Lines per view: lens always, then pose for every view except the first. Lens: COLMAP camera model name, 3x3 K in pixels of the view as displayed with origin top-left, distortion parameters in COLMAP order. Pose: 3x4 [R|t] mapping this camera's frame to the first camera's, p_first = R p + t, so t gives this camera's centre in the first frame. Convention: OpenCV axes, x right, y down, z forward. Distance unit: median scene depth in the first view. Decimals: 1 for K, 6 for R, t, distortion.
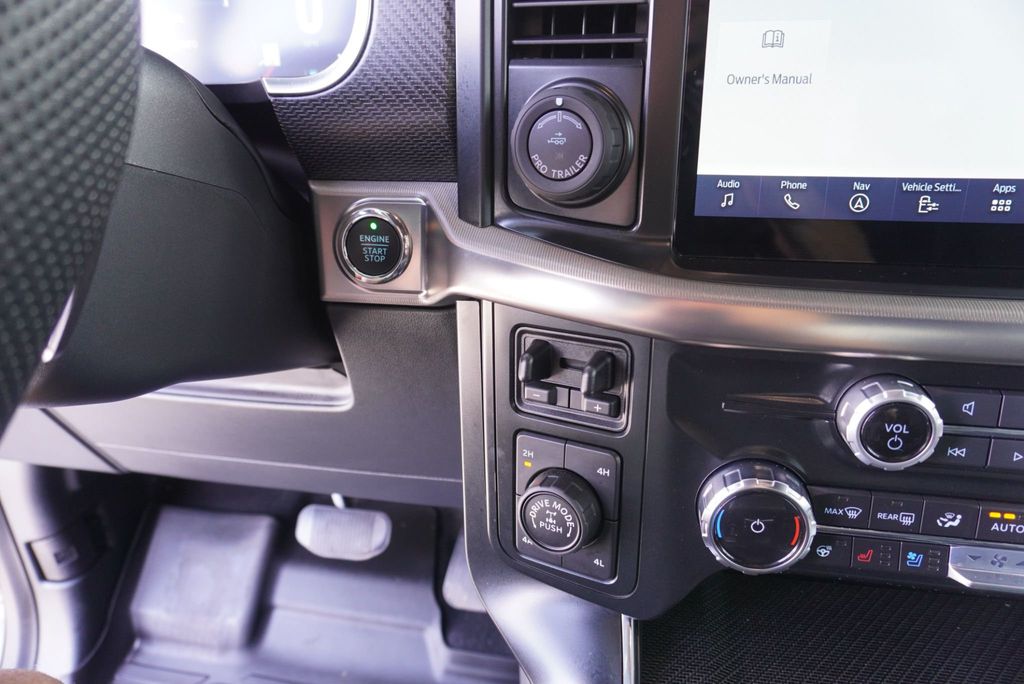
lens RADIAL K [[695.3, 0, 515.7], [0, 695.3, 347.7], [0, 0, 1]] dist [-0.027541, 0.029508]
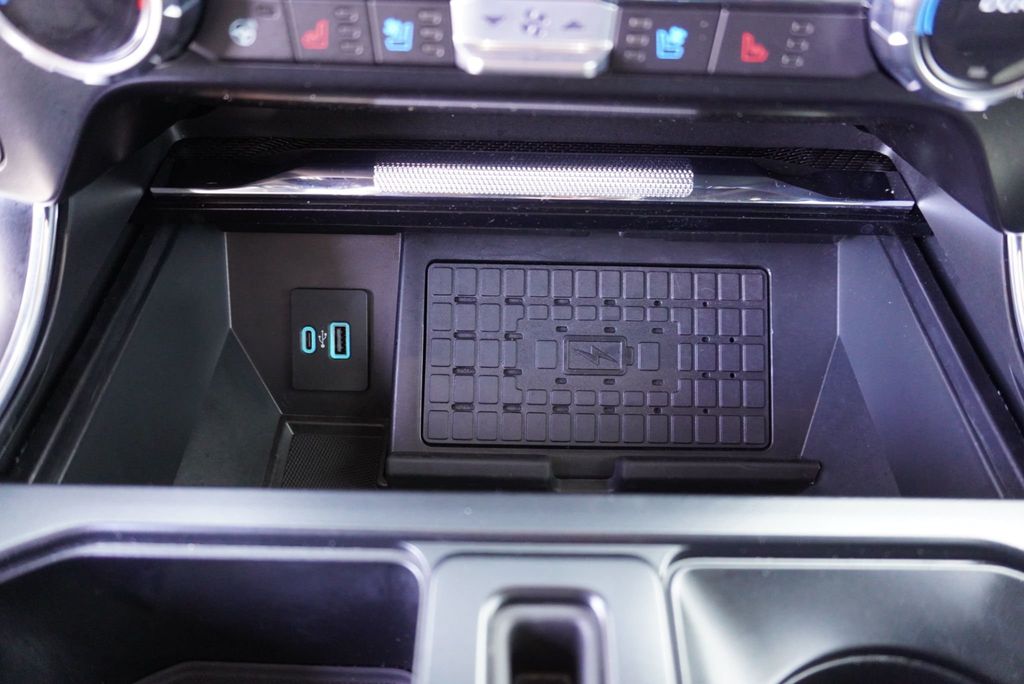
lens RADIAL K [[695.3, 0, 509.5], [0, 695.3, 340.4], [0, 0, 1]] dist [-0.027541, 0.029508]
pose [[0.985141, -0.095803, 0.142544, 0.553045], [0.024846, 0.900733, 0.433662, 0.283995], [-0.169940, -0.423676, 0.889730, 0.392064]]
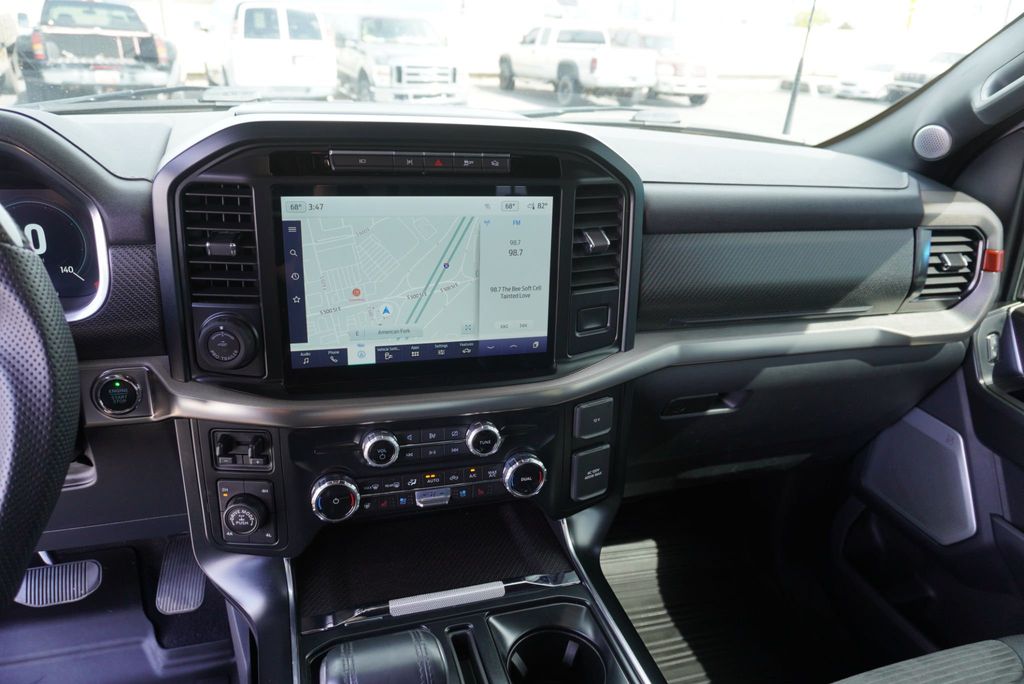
lens RADIAL K [[695.3, 0, 506.6], [0, 695.3, 357.7], [0, 0, 1]] dist [-0.027541, 0.029508]
pose [[0.886851, -0.118316, 0.446651, -0.122690], [0.116071, 0.992709, 0.032499, -0.222600], [-0.447240, 0.023021, 0.894118, -1.314546]]
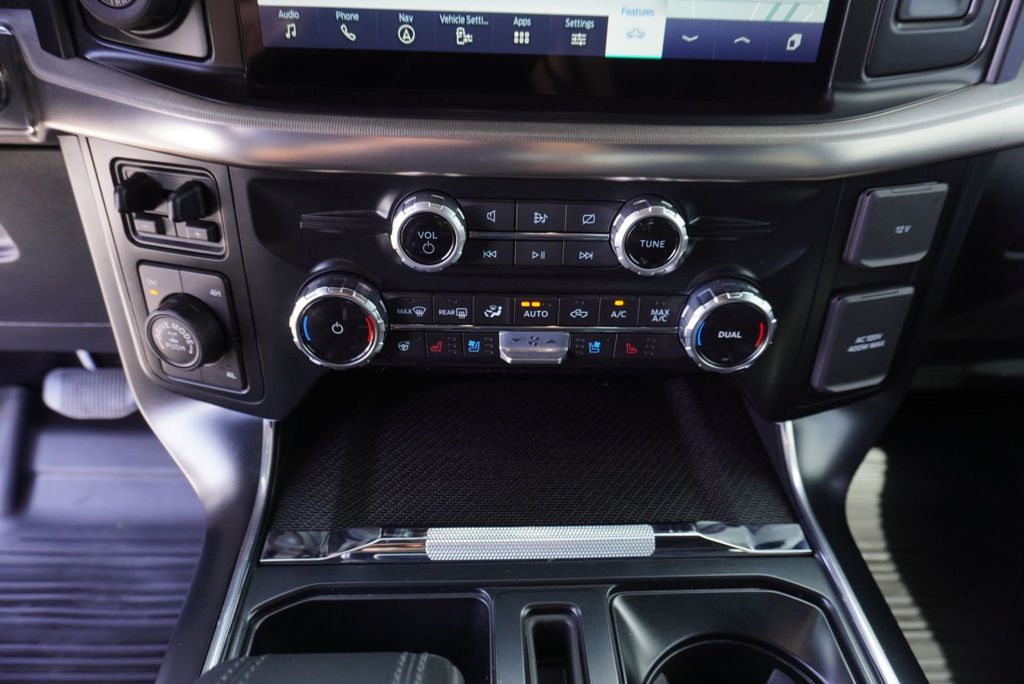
lens RADIAL K [[695.3, 0, 513.8], [0, 695.3, 347.2], [0, 0, 1]] dist [-0.027541, 0.029508]
pose [[0.975516, -0.078919, 0.205281, 0.386582], [0.036162, 0.978253, 0.204237, 0.059110], [-0.216935, -0.191813, 0.957156, -0.188866]]
